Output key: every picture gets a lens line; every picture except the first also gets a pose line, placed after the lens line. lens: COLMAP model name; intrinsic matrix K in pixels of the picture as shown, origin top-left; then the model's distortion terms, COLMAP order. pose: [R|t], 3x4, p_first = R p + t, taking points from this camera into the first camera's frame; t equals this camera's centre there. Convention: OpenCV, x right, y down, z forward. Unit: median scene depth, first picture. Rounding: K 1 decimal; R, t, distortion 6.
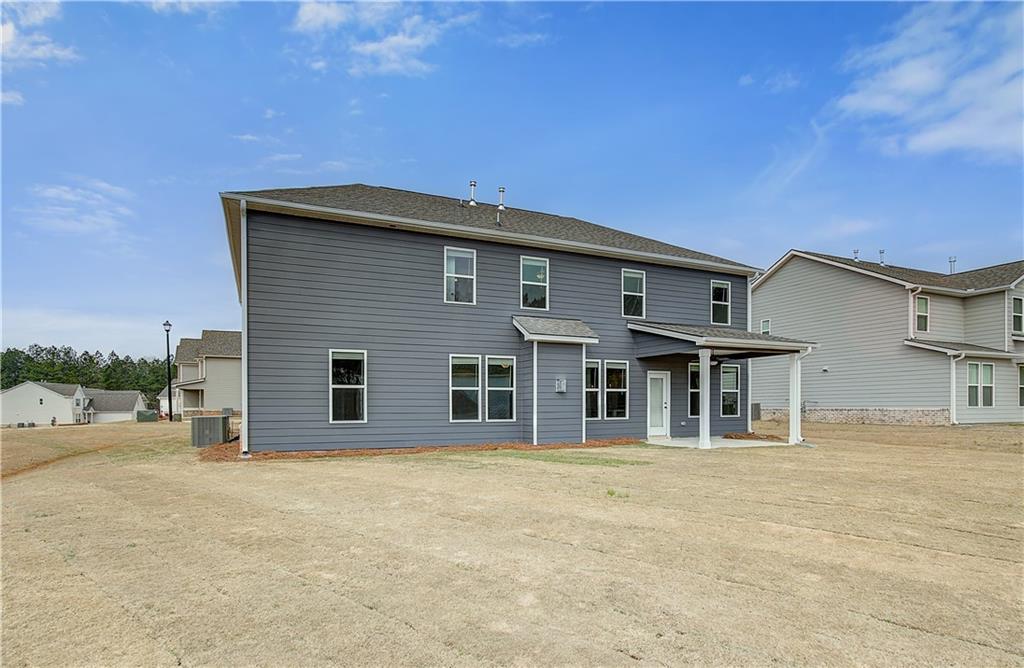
lens RADIAL K [[487.3, 0, 511.6], [0, 487.3, 335.3], [0, 0, 1]] dist [-0.052987, -0.000155]
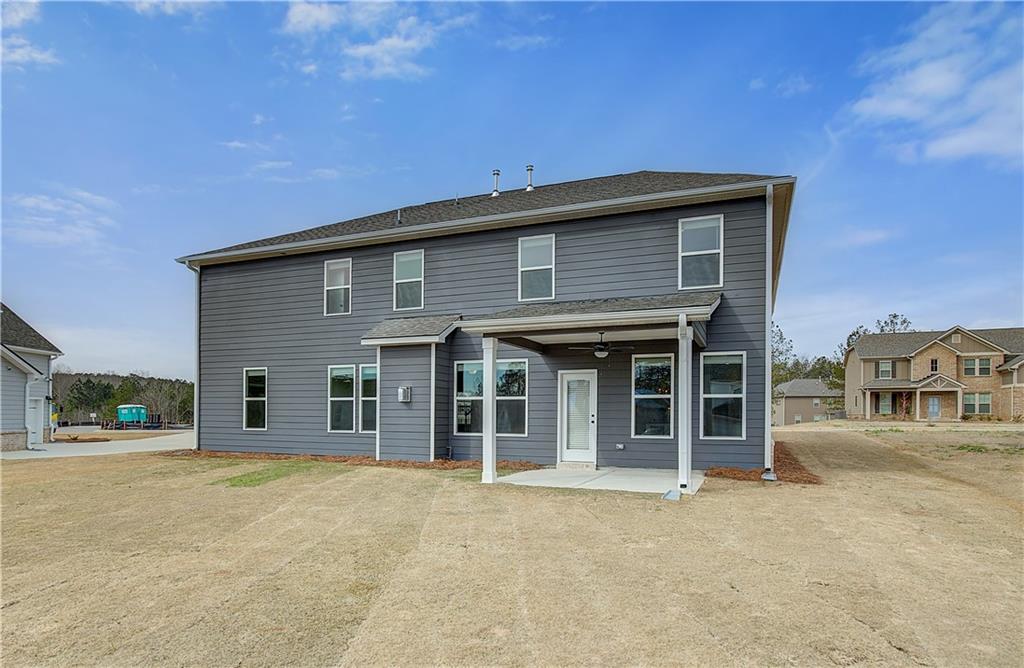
lens RADIAL K [[573.4, 0, 511.9], [0, 573.4, 332.9], [0, 0, 1]] dist [-0.031909, -0.000081]
pose [[0.713912, -0.094844, -0.693783, 0.962878], [0.091452, 0.994927, -0.041907, 0.054268], [0.694238, -0.033530, 0.718964, 0.397144]]
